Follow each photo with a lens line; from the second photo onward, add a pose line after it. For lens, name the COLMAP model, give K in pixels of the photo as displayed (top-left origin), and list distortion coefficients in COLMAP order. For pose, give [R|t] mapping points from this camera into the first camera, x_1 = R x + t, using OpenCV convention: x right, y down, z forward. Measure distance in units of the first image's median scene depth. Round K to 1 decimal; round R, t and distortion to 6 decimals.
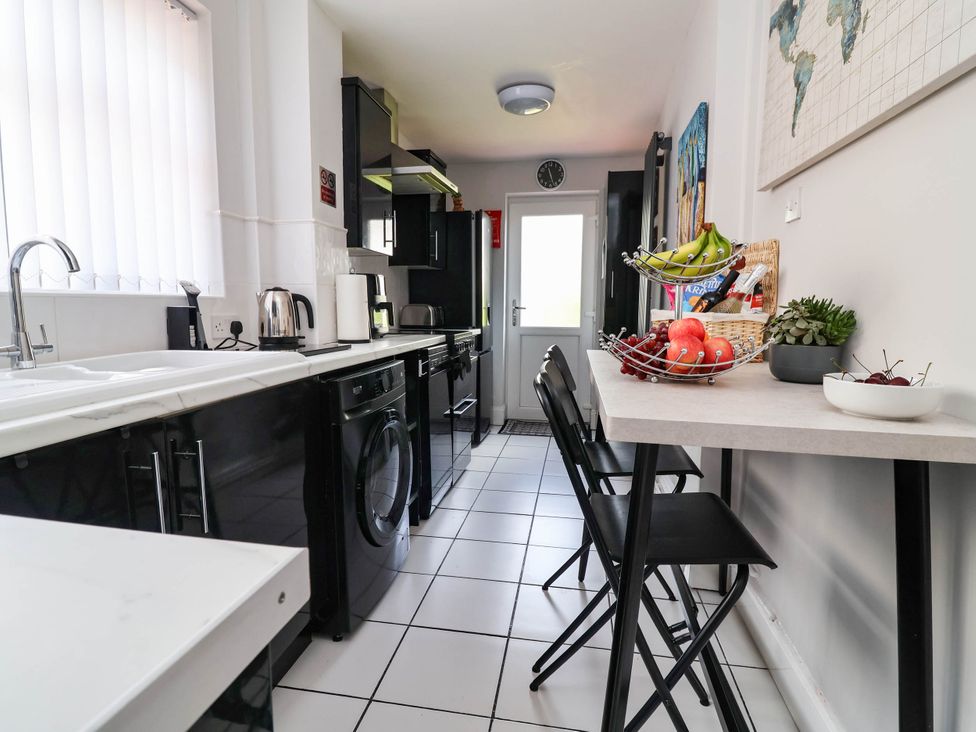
lens RADIAL K [[539.4, 0, 477.3], [0, 539.4, 365.2], [0, 0, 1]] dist [-0.005166, -0.016466]
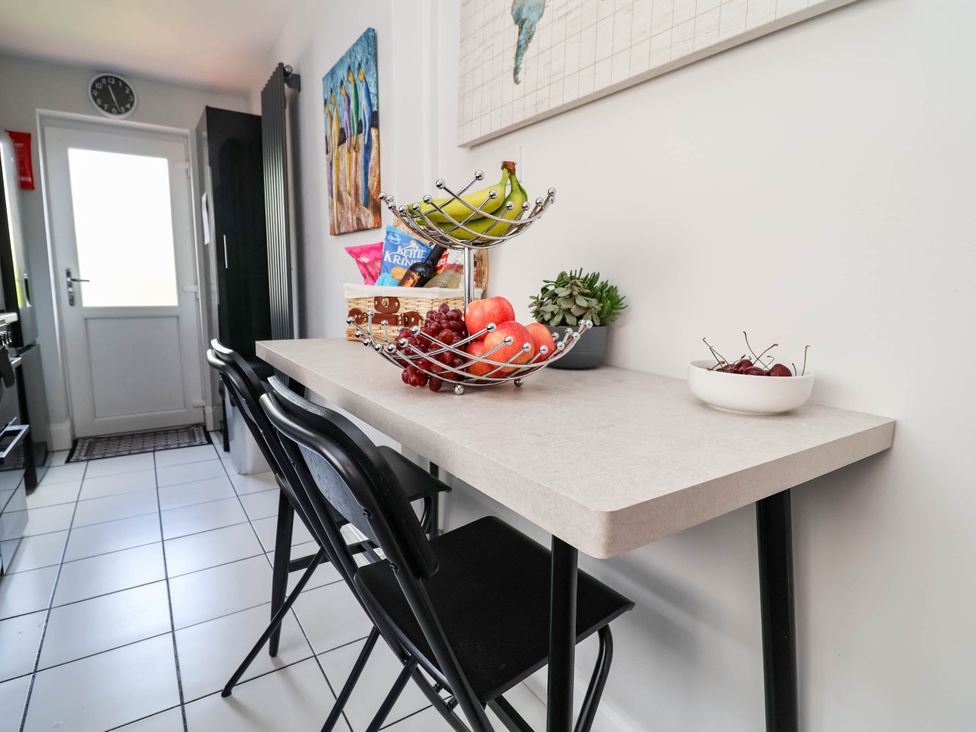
lens RADIAL K [[522.8, 0, 488.0], [0, 522.8, 366.0], [0, 0, 1]] dist [-0.002419, -0.013909]
pose [[0.710260, -0.102171, 0.696485, -0.049874], [0.064936, 0.994702, 0.079698, -0.027309], [-0.700938, -0.011379, 0.713132, 0.273517]]
